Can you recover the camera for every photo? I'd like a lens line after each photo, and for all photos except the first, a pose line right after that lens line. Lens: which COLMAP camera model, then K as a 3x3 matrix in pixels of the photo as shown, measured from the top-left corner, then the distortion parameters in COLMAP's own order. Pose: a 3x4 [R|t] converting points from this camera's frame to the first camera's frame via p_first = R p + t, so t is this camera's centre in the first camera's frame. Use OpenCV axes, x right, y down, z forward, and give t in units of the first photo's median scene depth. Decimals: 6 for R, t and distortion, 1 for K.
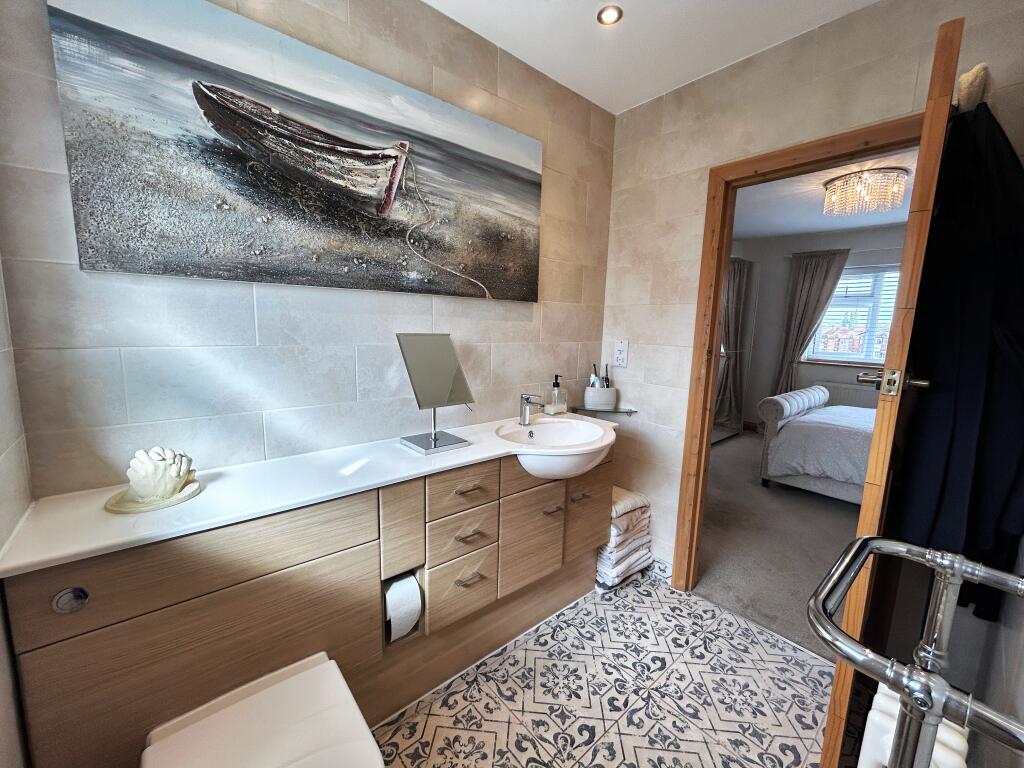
lens RADIAL K [[412.2, 0, 510.2], [0, 412.2, 384.2], [0, 0, 1]] dist [-0.004577, 0.000320]
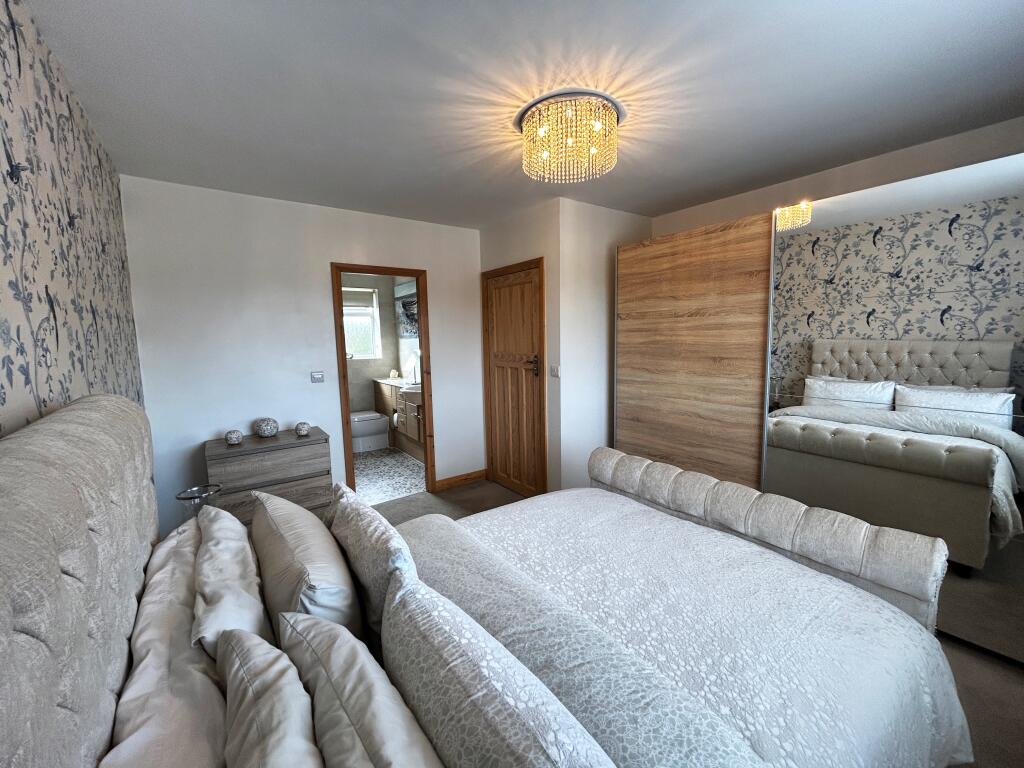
lens RADIAL K [[412.2, 0, 510.2], [0, 412.2, 384.2], [0, 0, 1]] dist [-0.004577, 0.000320]
pose [[-0.089484, 0.088666, -0.992034, 3.047401], [-0.132645, 0.986096, 0.100100, -0.281568], [0.987116, 0.140545, -0.076478, 2.021164]]
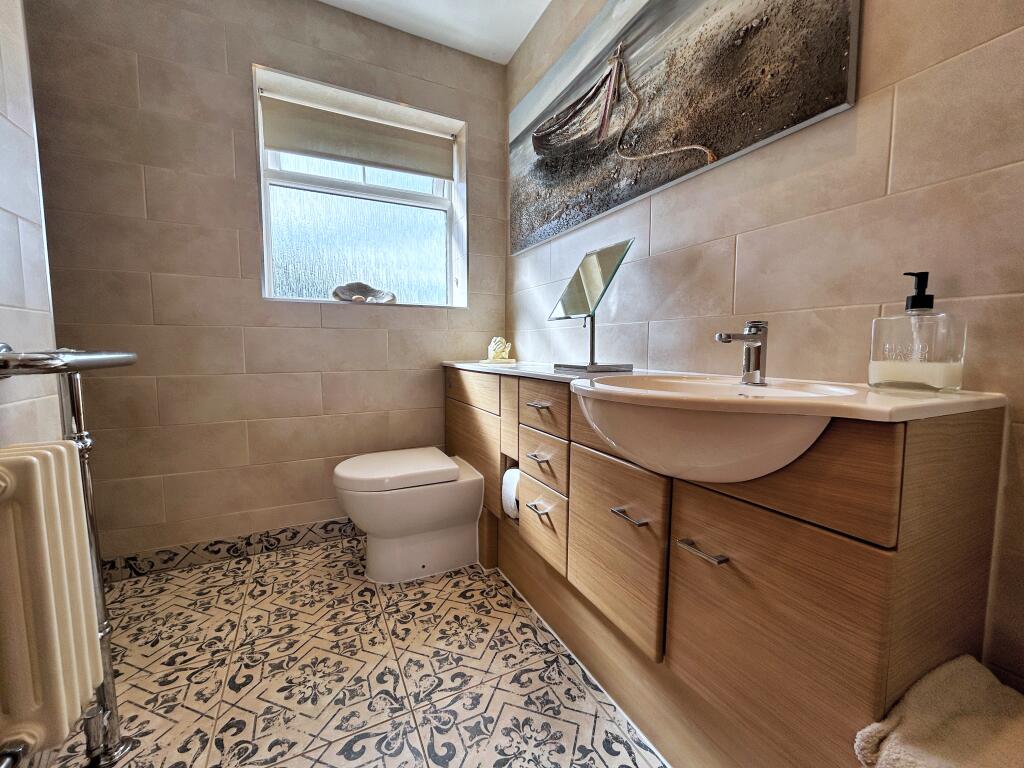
lens RADIAL K [[412.2, 0, 510.2], [0, 412.2, 384.2], [0, 0, 1]] dist [-0.004577, 0.000320]
pose [[-0.248233, 0.058735, -0.966918, 0.727911], [-0.151029, 0.983608, 0.098522, 0.117531], [0.956854, 0.170489, -0.235294, 1.052676]]
